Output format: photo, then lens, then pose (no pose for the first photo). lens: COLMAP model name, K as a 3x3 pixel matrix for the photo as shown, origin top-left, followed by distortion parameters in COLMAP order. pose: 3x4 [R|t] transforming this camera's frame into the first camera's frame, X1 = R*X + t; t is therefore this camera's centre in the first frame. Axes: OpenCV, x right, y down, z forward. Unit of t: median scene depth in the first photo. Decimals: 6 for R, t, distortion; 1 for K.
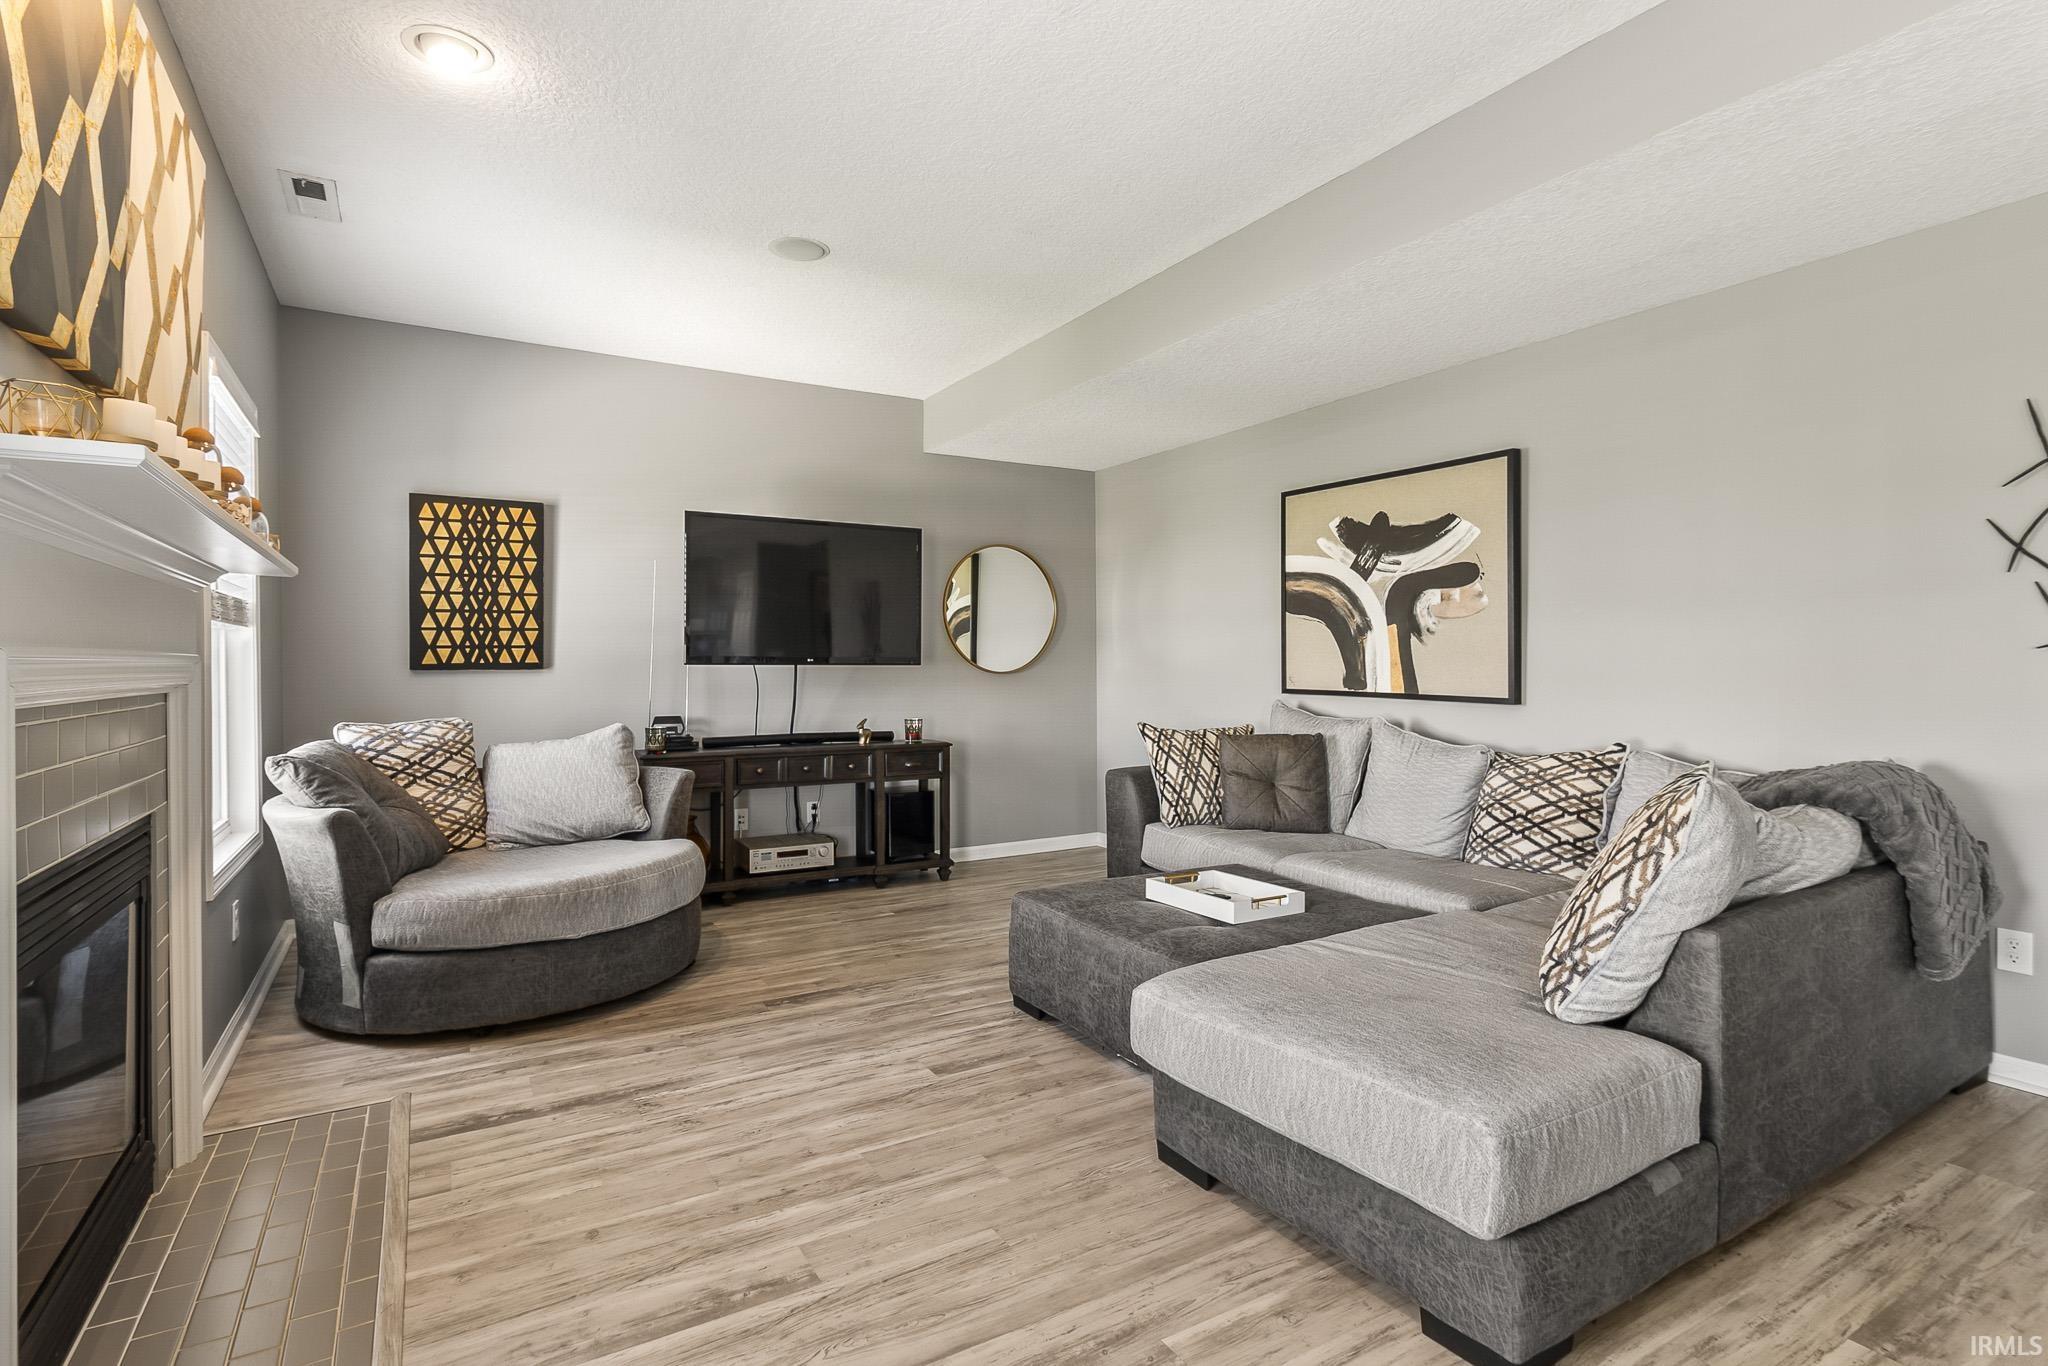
lens RADIAL K [[1008.4, 0, 1019.1], [0, 1008.4, 672.8], [0, 0, 1]] dist [0.001317, -0.001056]
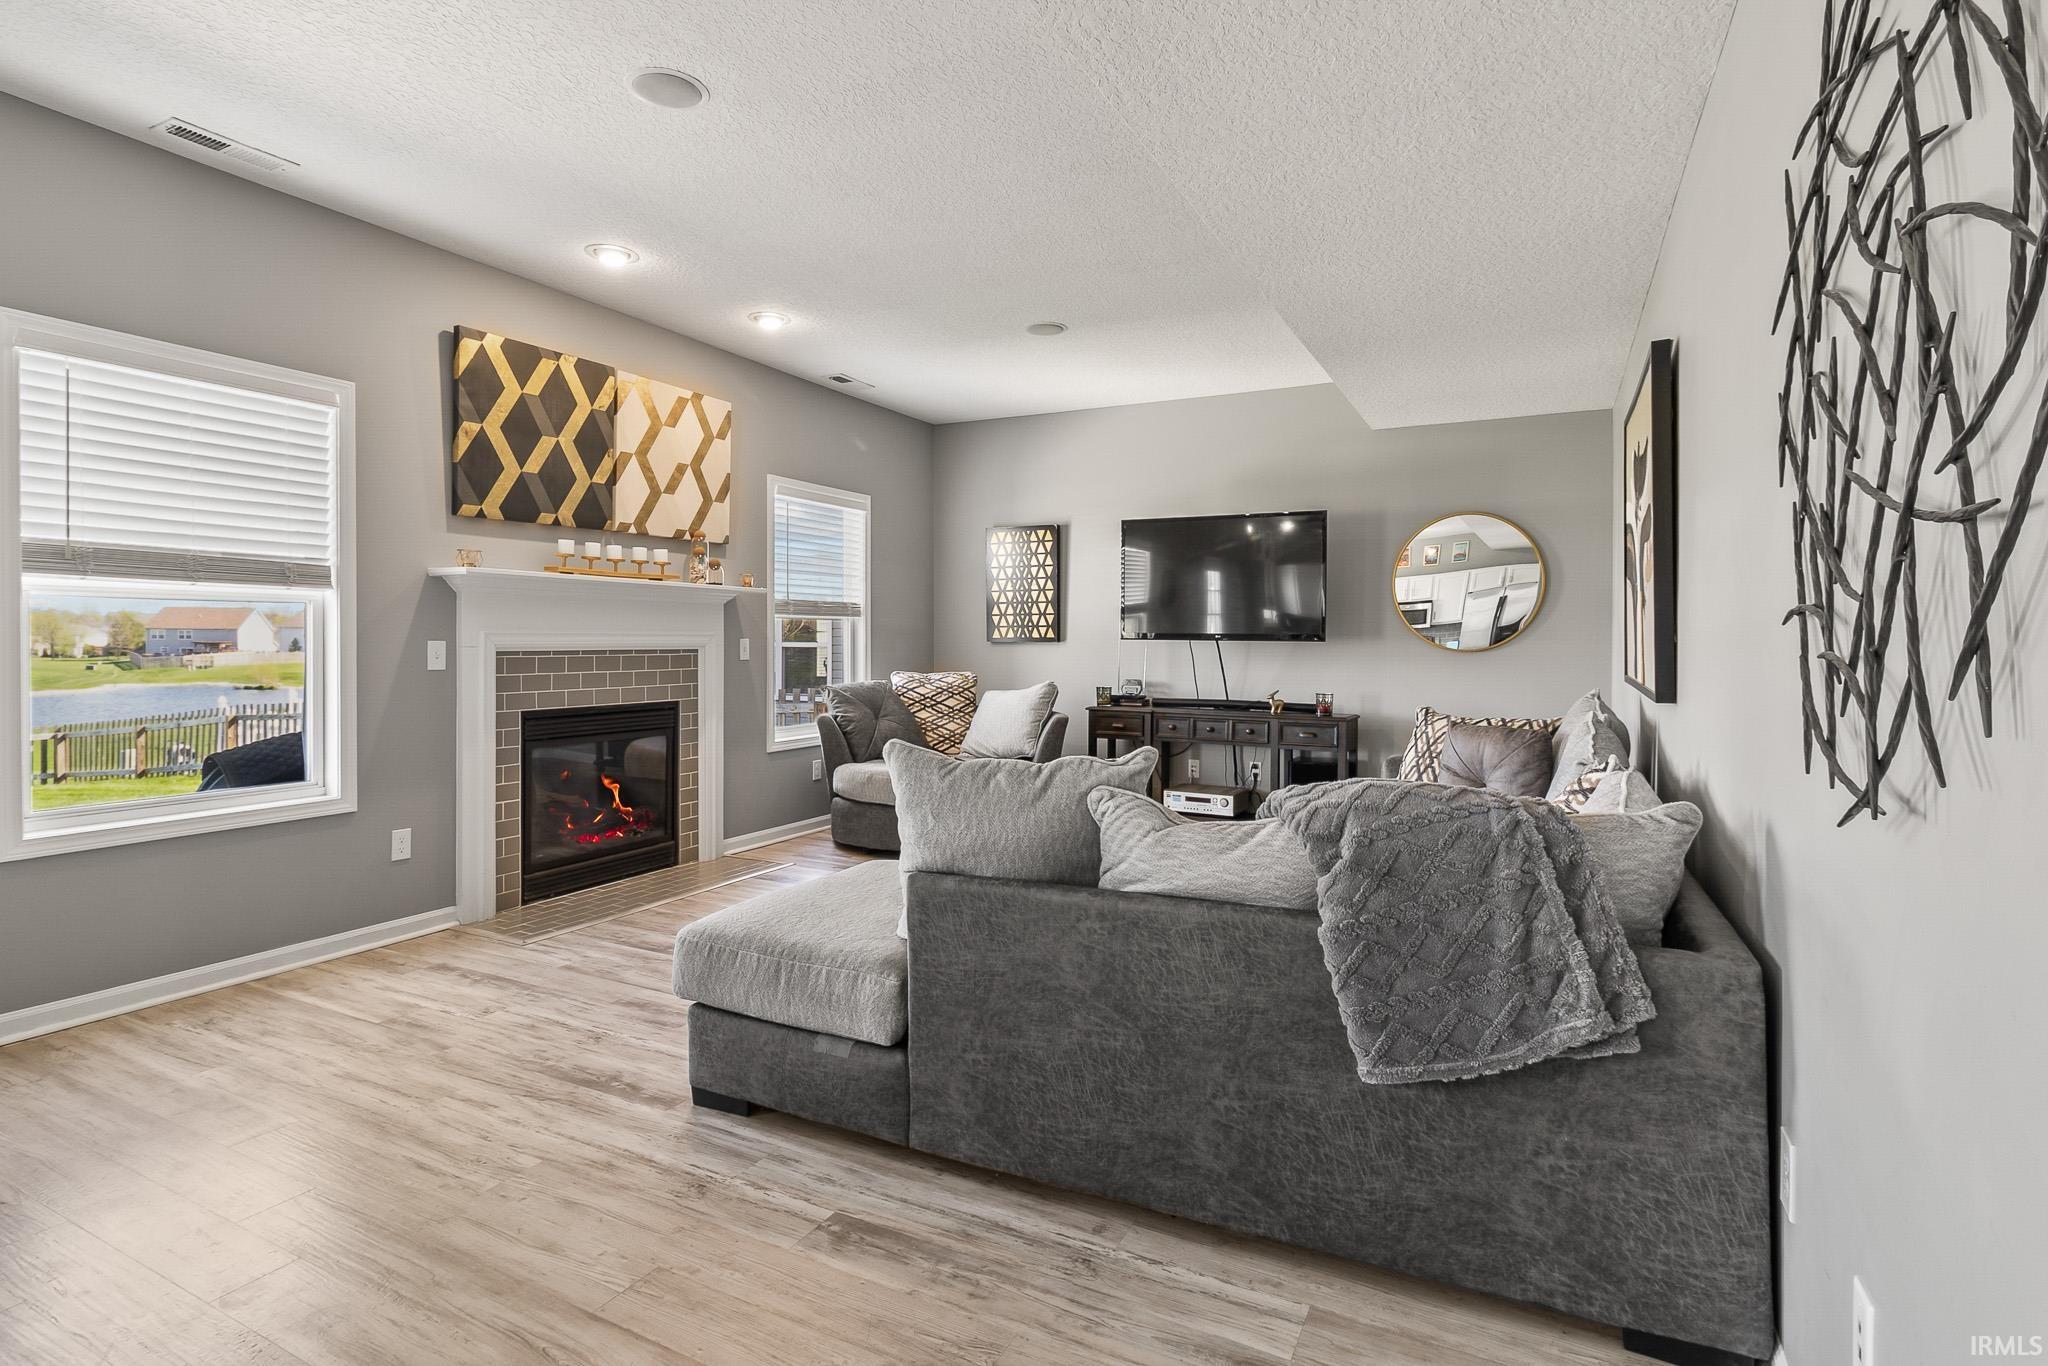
lens RADIAL K [[1008.4, 0, 1018.8], [0, 1008.4, 674.6], [0, 0, 1]] dist [0.001317, -0.001056]
pose [[0.527018, 0.035813, -0.849099, 0.763906], [-0.014302, 0.999344, 0.033273, -0.004685], [0.849734, -0.005392, 0.527185, 0.224162]]
